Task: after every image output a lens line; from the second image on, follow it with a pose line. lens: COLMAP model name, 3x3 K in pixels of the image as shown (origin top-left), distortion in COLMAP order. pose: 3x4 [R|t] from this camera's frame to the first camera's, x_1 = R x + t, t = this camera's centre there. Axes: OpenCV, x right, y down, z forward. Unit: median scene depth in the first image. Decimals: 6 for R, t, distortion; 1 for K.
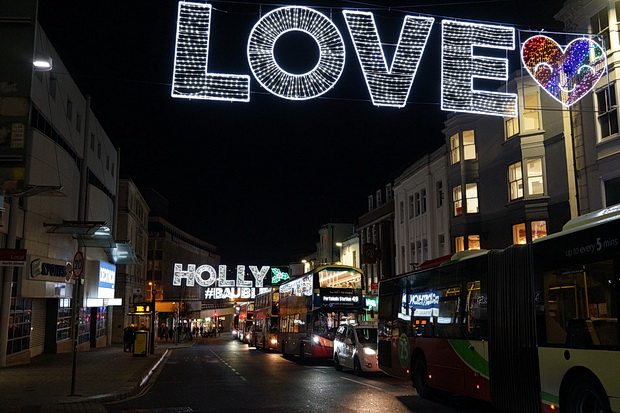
lens RADIAL K [[594.1, 0, 310.2], [0, 594.1, 206.4], [0, 0, 1]] dist [0.004302, 0.000000]
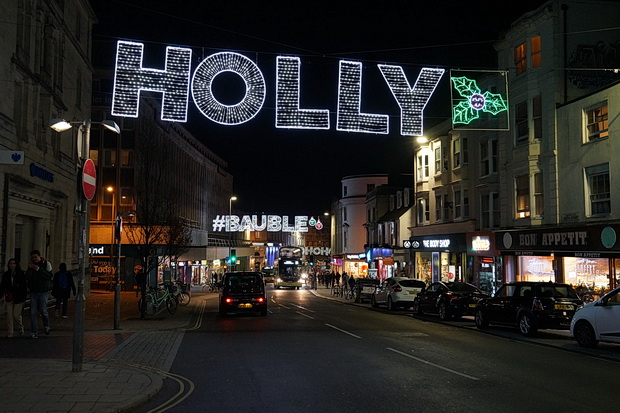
lens RADIAL K [[594.1, 0, 310.2], [0, 594.1, 206.5], [0, 0, 1]] dist [0.004302, 0.000000]
pose [[0.999905, 0.012505, -0.005755, -0.132979], [-0.011983, 0.996457, 0.083250, 0.145966], [0.006775, -0.083173, 0.996512, 0.704091]]
